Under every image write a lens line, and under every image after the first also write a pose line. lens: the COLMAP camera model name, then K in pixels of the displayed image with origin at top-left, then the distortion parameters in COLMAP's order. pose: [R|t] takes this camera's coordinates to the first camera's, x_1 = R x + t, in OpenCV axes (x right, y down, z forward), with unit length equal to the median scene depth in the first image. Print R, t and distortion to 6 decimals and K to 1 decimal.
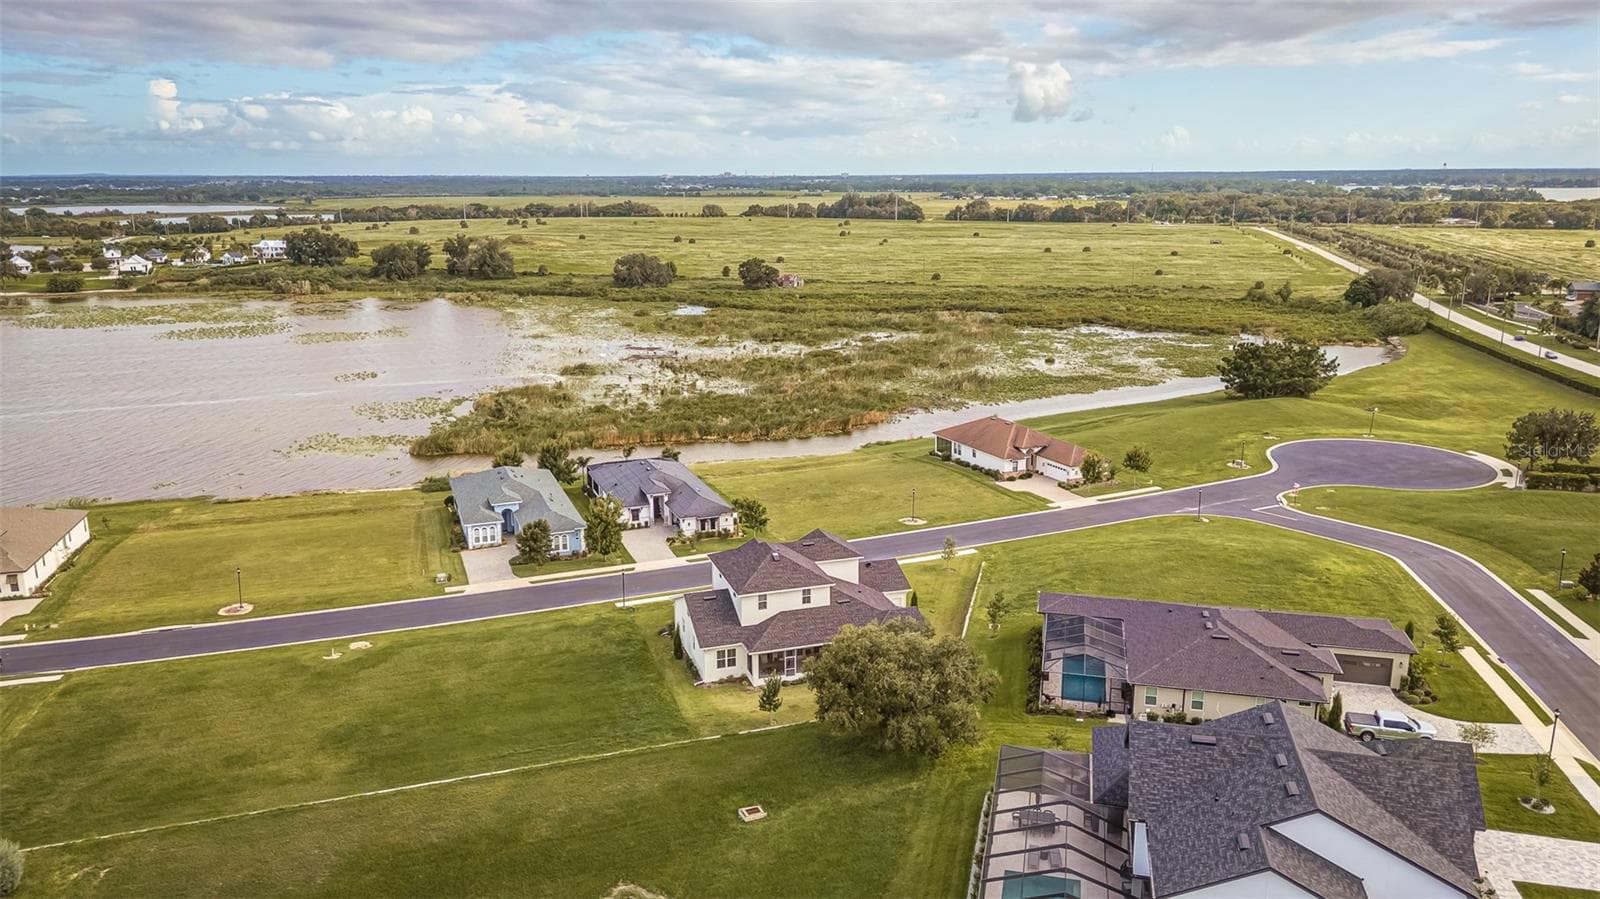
lens RADIAL K [[1130.0, 0, 813.7], [0, 1130.0, 459.7], [0, 0, 1]] dist [0.064138, -0.060972]
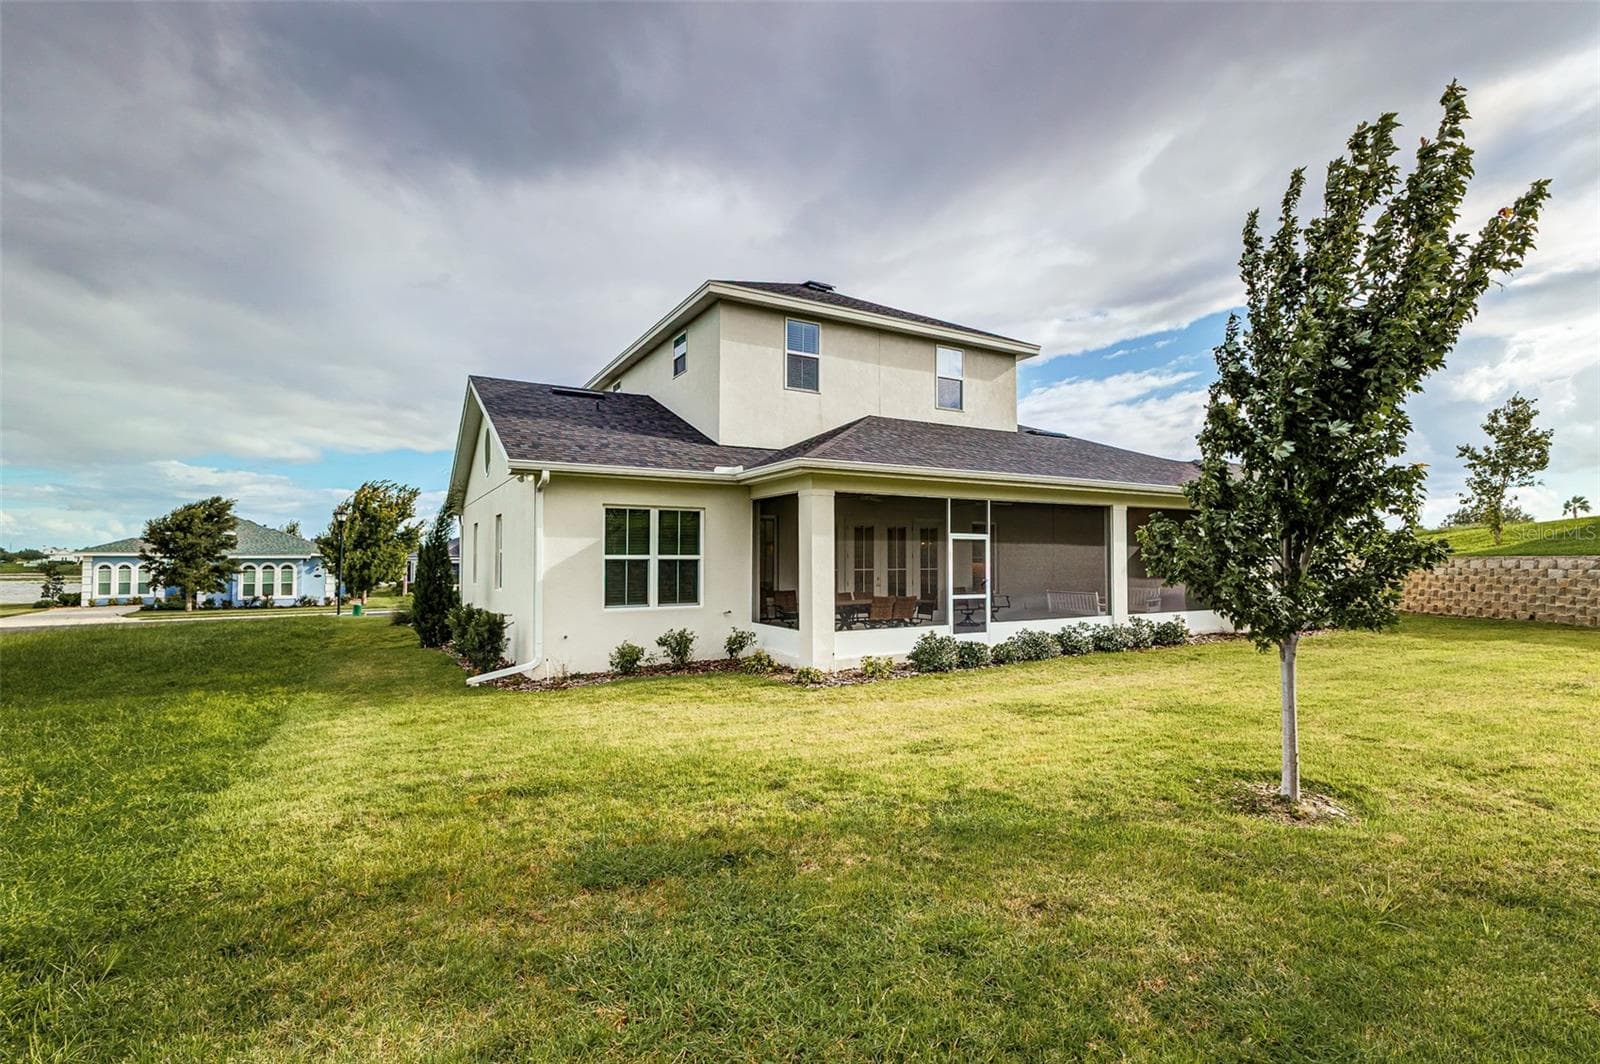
lens RADIAL K [[759.4, 0, 803.9], [0, 759.4, 536.8], [0, 0, 1]] dist [0.001949, 0.000121]
pose [[0.981927, 0.005780, 0.189171, -0.033642], [0.041501, 0.968631, -0.245013, 0.090406], [-0.184653, 0.248436, 0.950885, 0.382761]]
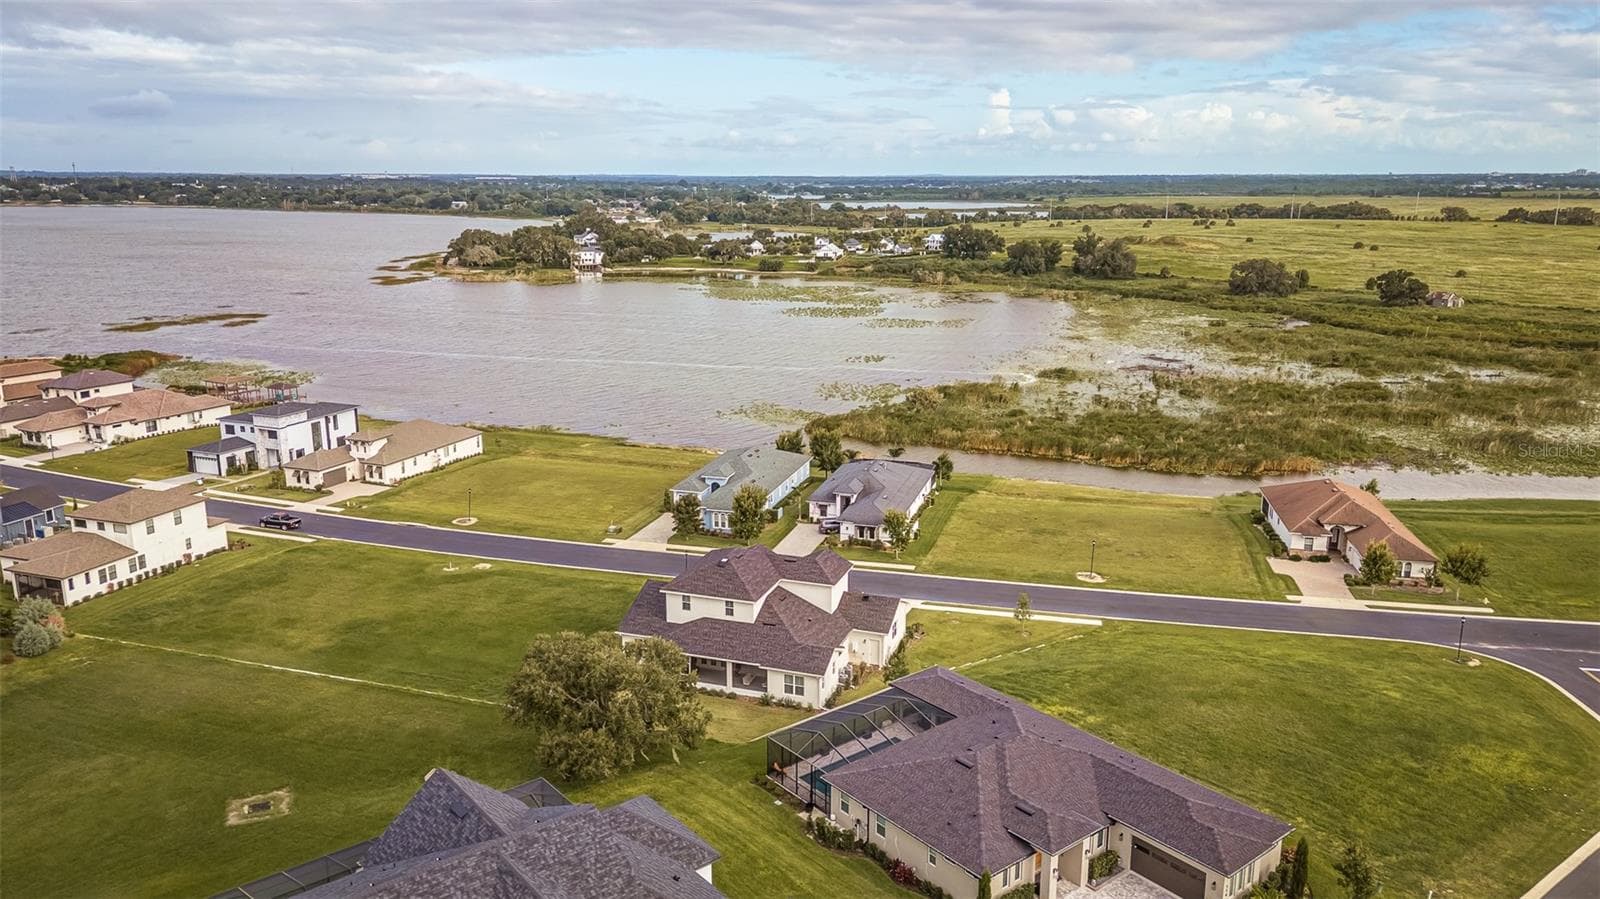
lens RADIAL K [[1130.0, 0, 800.4], [0, 1130.0, 460.5], [0, 0, 1]] dist [0.064138, -0.060972]
pose [[0.795318, 0.153637, -0.586399, 0.268851], [-0.152813, 0.986922, 0.051317, -0.028935], [0.586615, 0.048796, 0.808395, 0.109961]]
